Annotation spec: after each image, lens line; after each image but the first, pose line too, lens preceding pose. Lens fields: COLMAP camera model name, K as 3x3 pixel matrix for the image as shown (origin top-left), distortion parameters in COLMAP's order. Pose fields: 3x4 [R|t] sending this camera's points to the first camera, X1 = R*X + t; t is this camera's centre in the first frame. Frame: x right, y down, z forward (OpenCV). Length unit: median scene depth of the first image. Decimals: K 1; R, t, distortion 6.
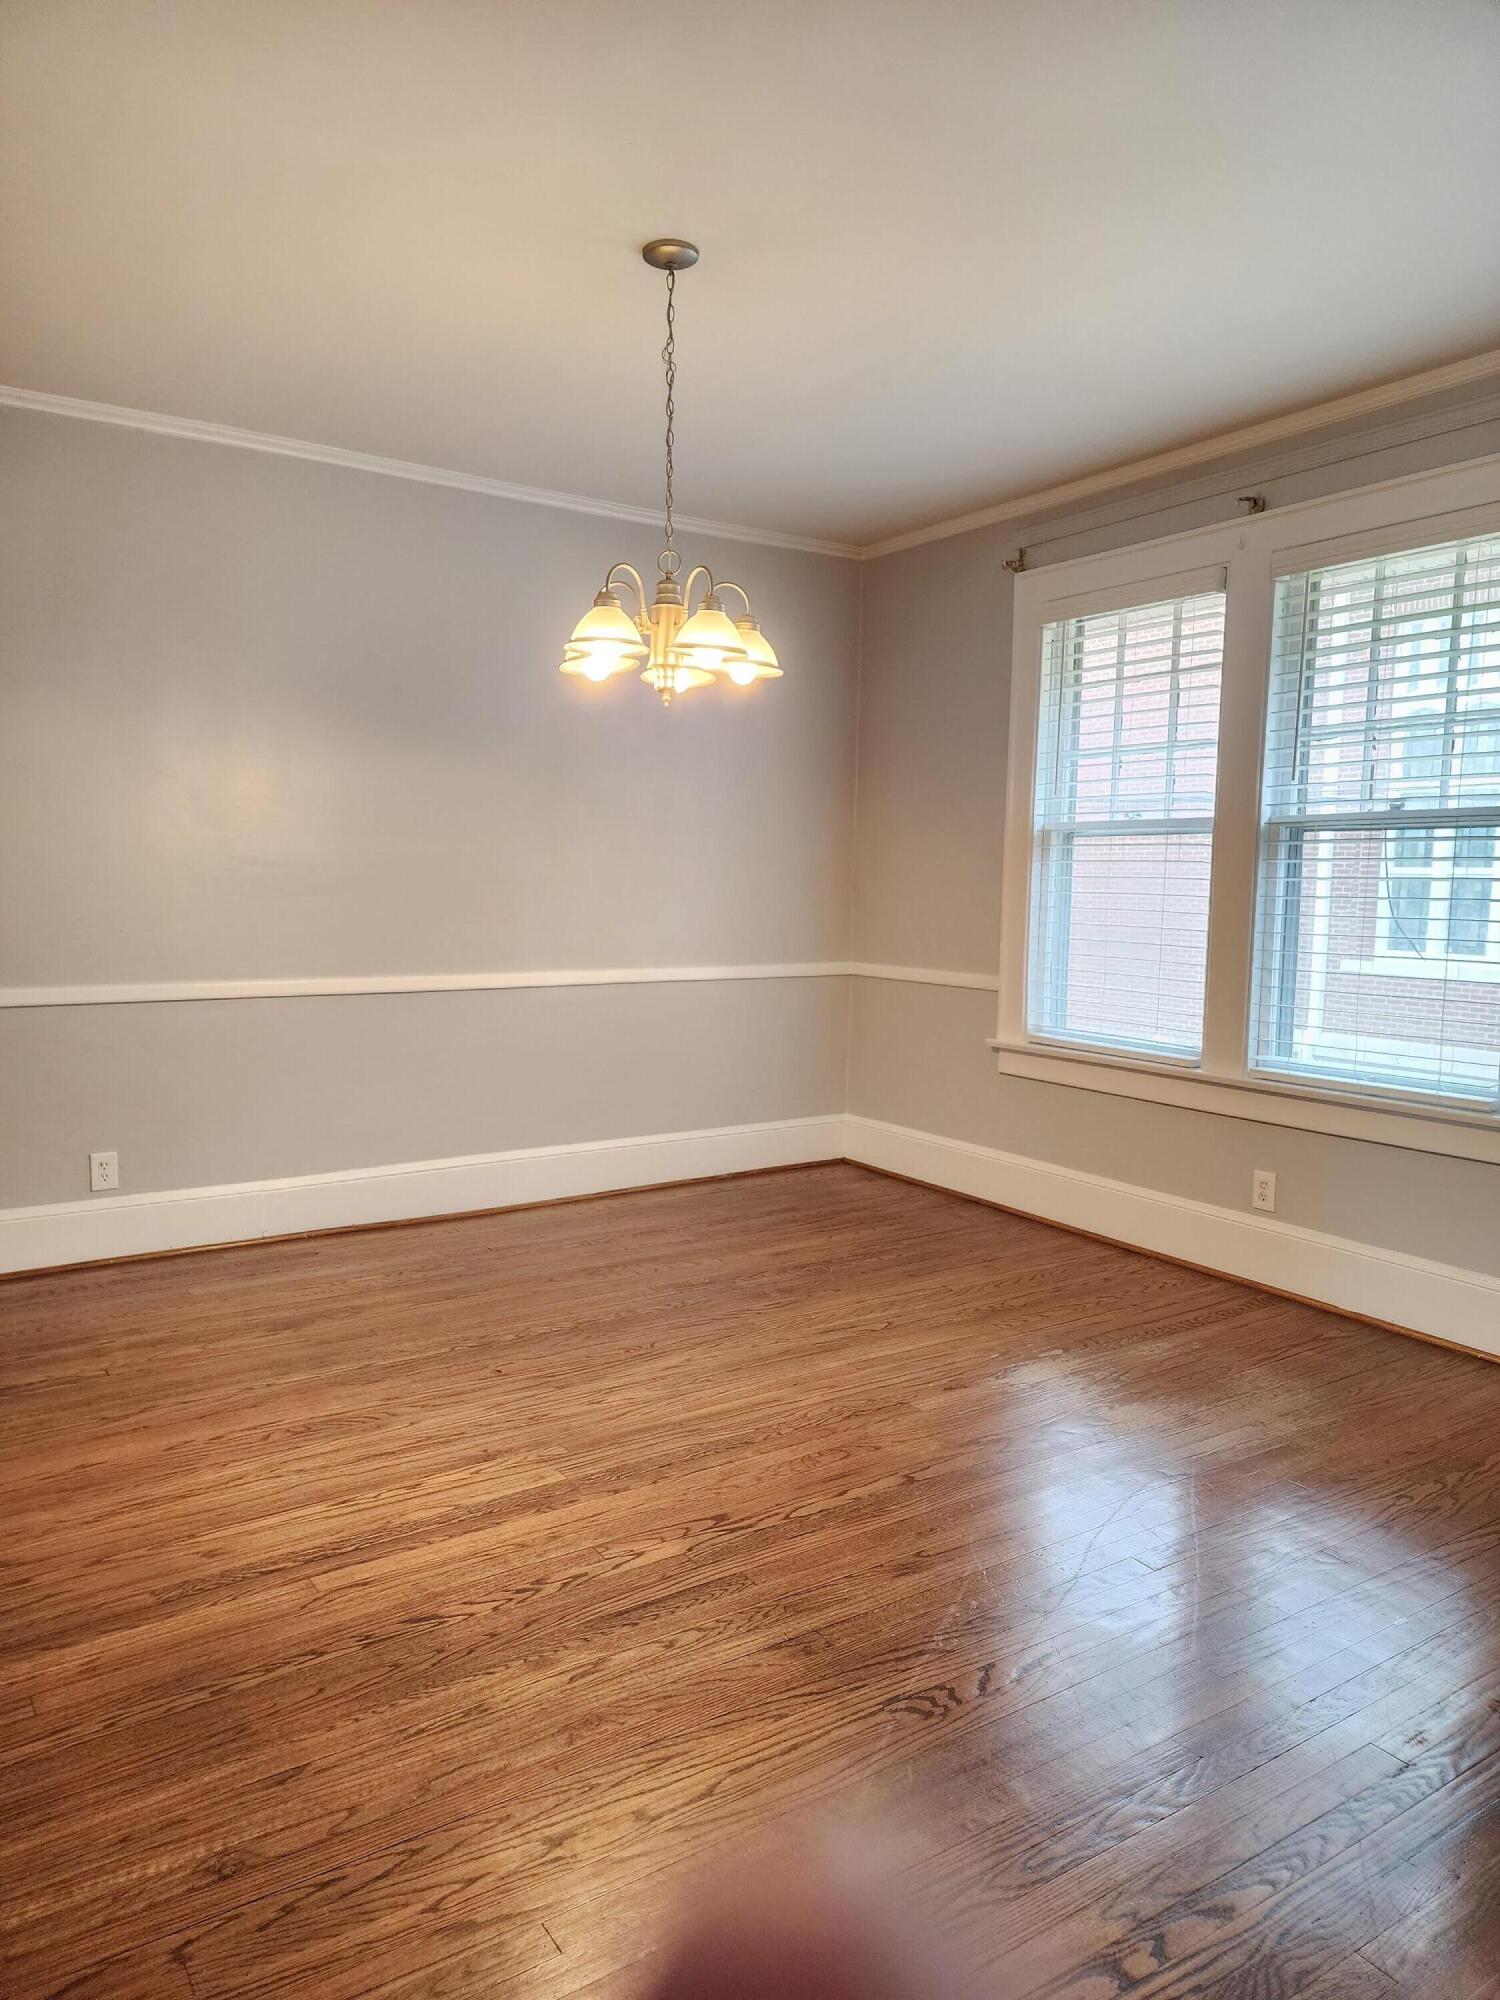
lens RADIAL K [[1336.7, 0, 759.7], [0, 1336.7, 1015.3], [0, 0, 1]] dist [0.074938, -0.066573]
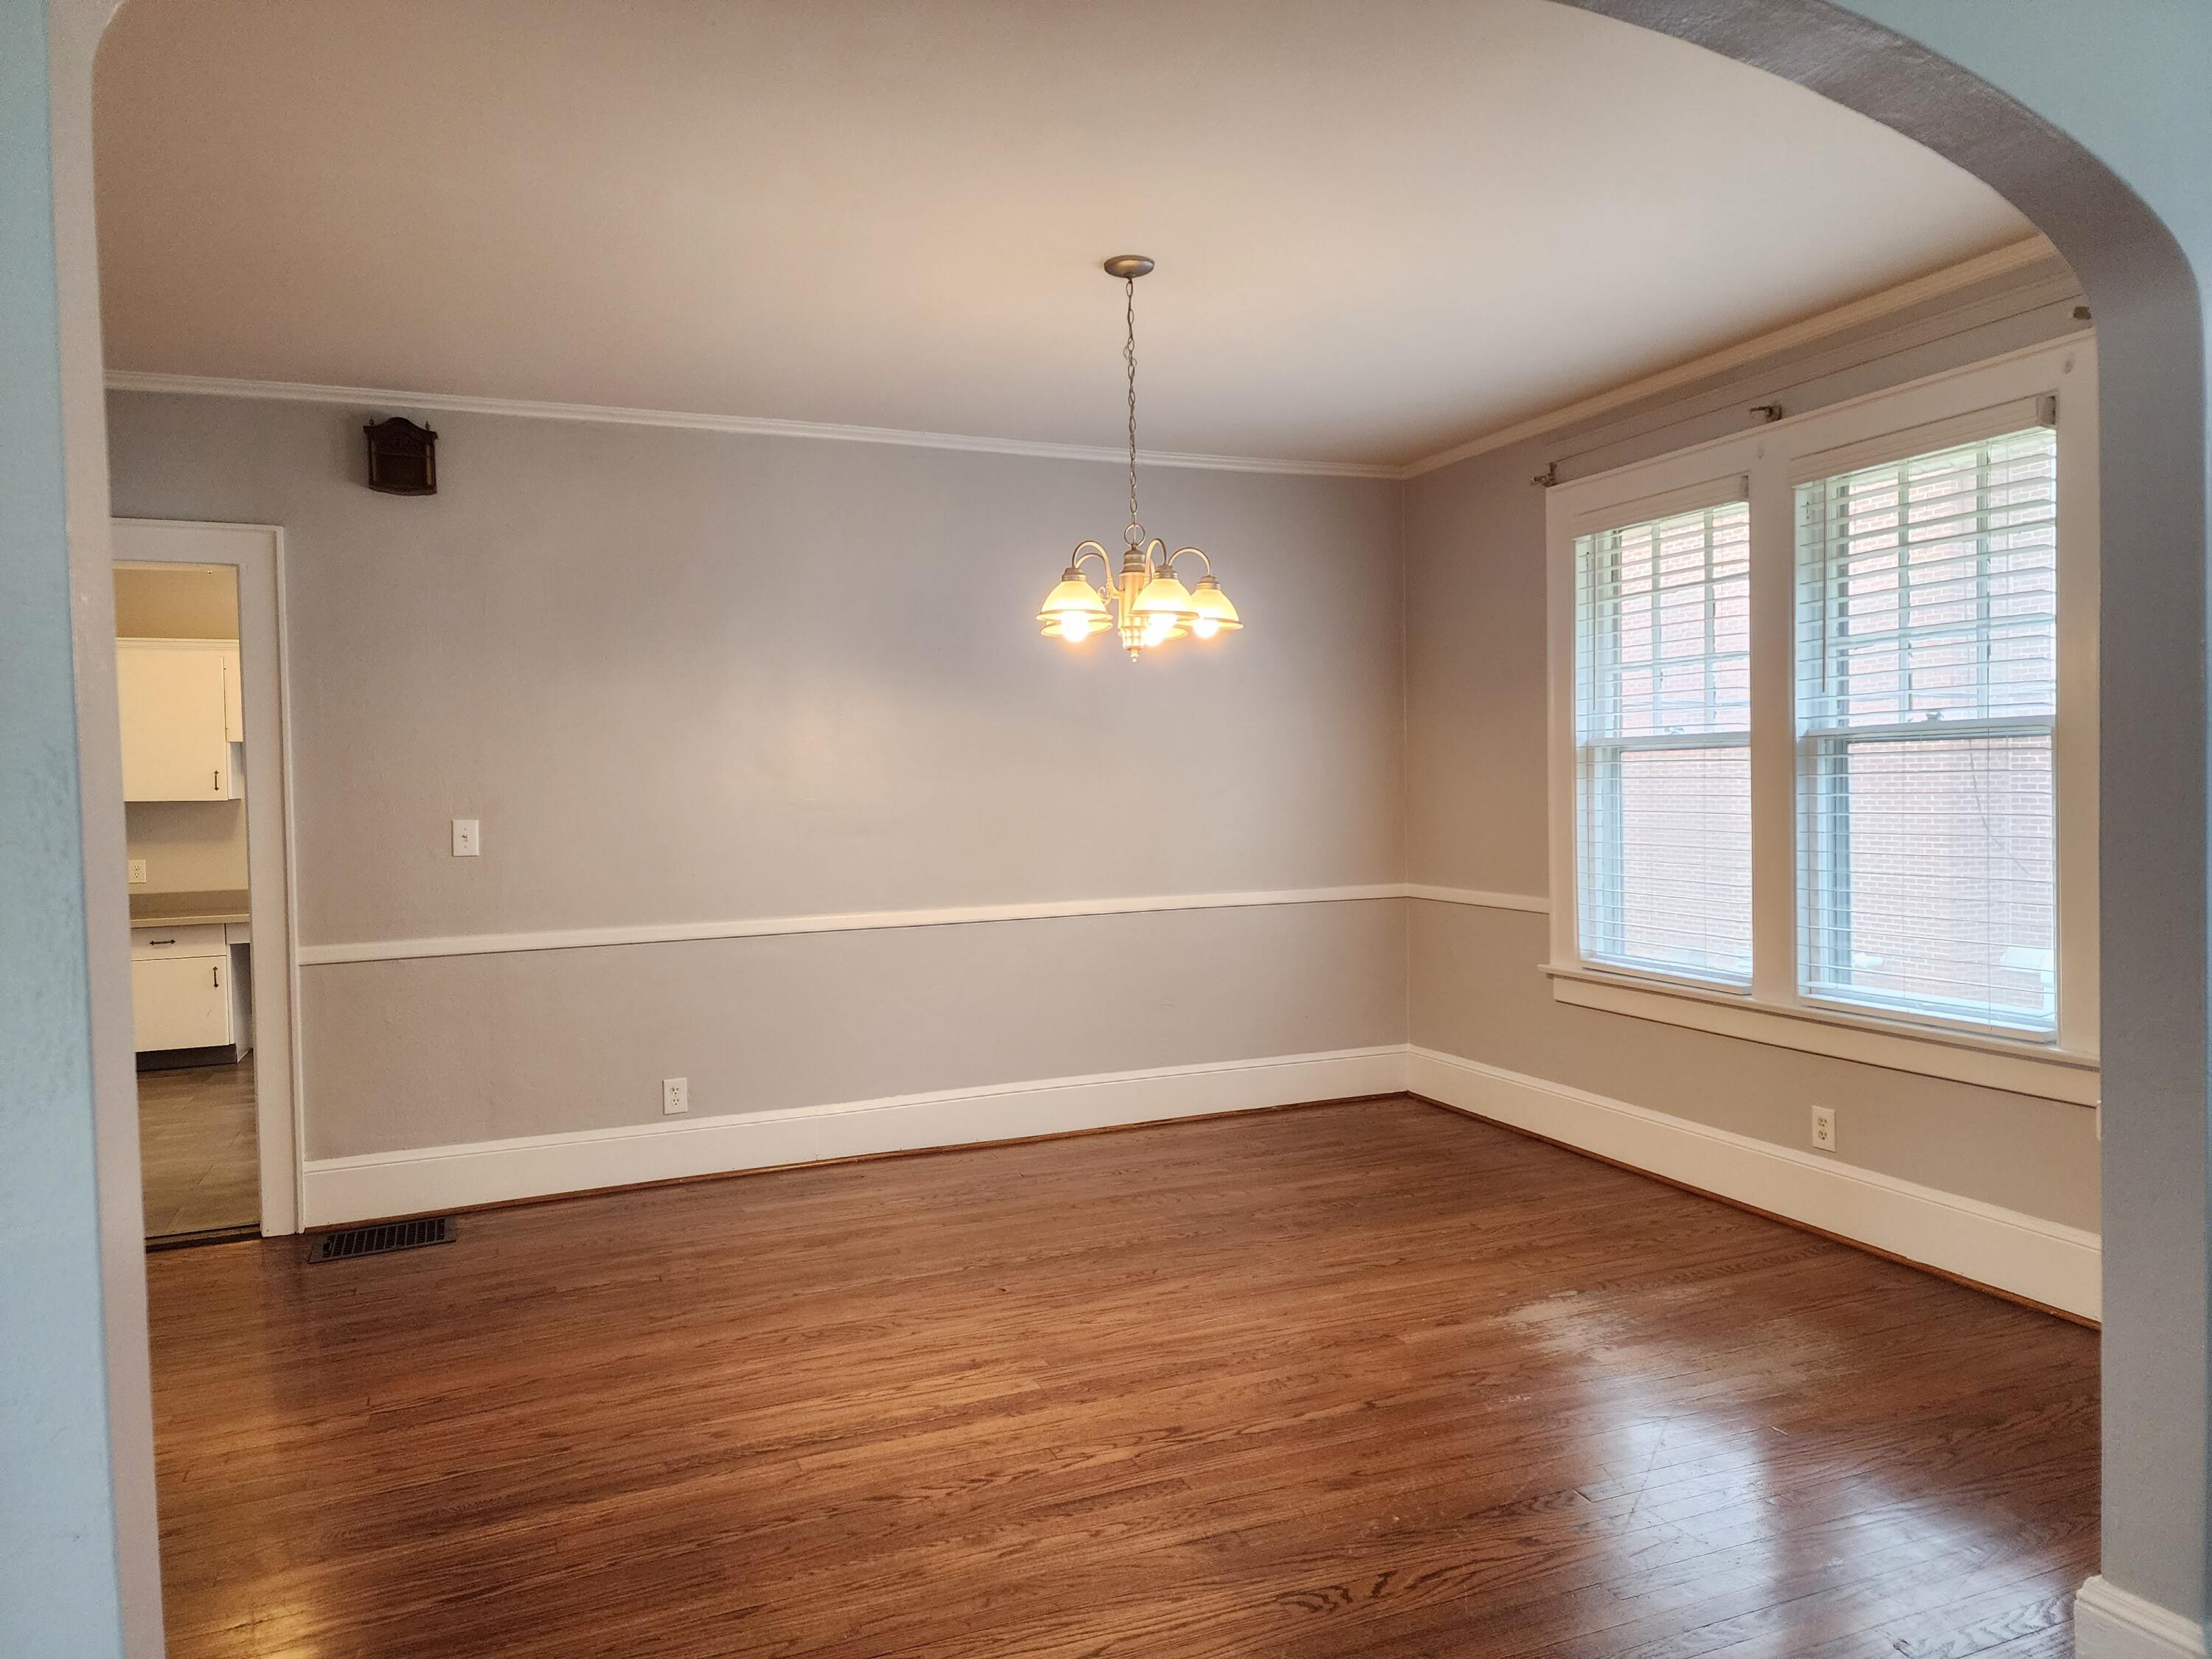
lens RADIAL K [[1460.2, 0, 1131.8], [0, 1460.2, 828.3], [0, 0, 1]] dist [0.075482, -0.053990]
pose [[0.982024, -0.026840, -0.186841, 0.113606], [0.013092, 0.997140, -0.074428, -0.007083], [0.188304, 0.070644, 0.979567, -0.115008]]
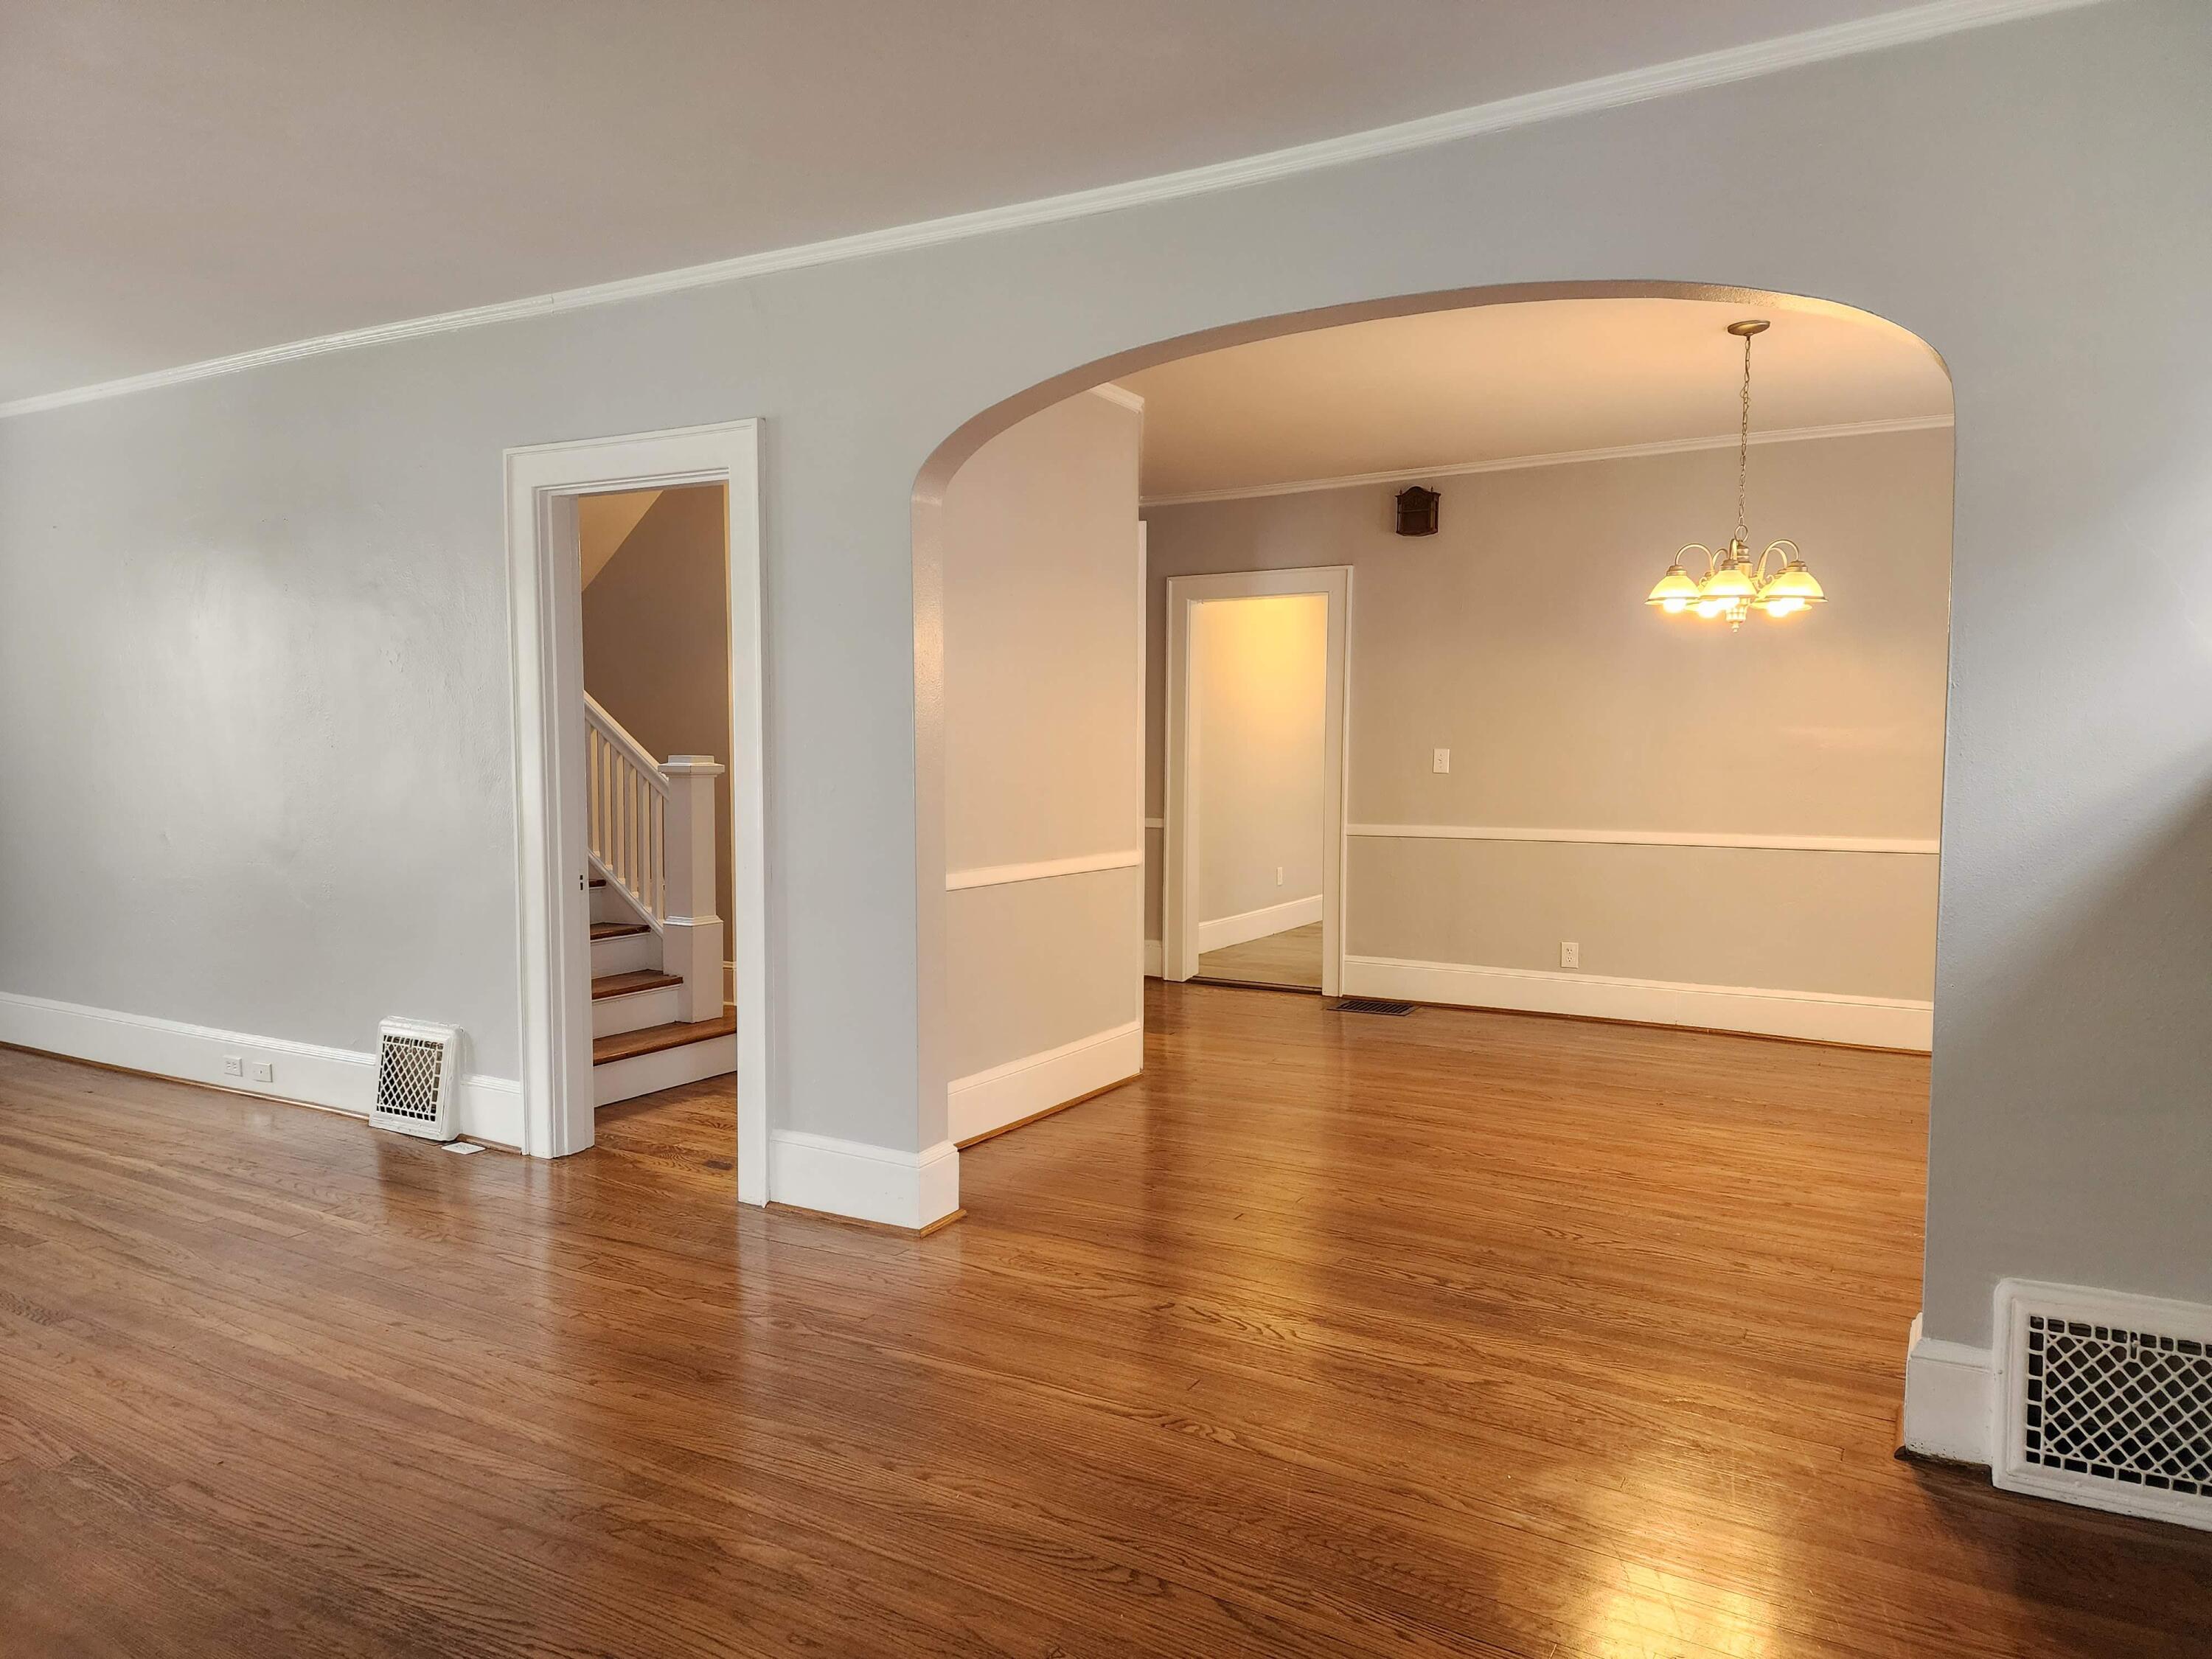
lens RADIAL K [[1460.2, 0, 1131.8], [0, 1460.2, 828.3], [0, 0, 1]] dist [0.075482, -0.053990]
pose [[0.459847, 0.039017, -0.887140, 0.800672], [-0.090333, 0.995907, -0.003023, 0.027535], [0.883391, 0.081528, 0.461490, -0.200830]]
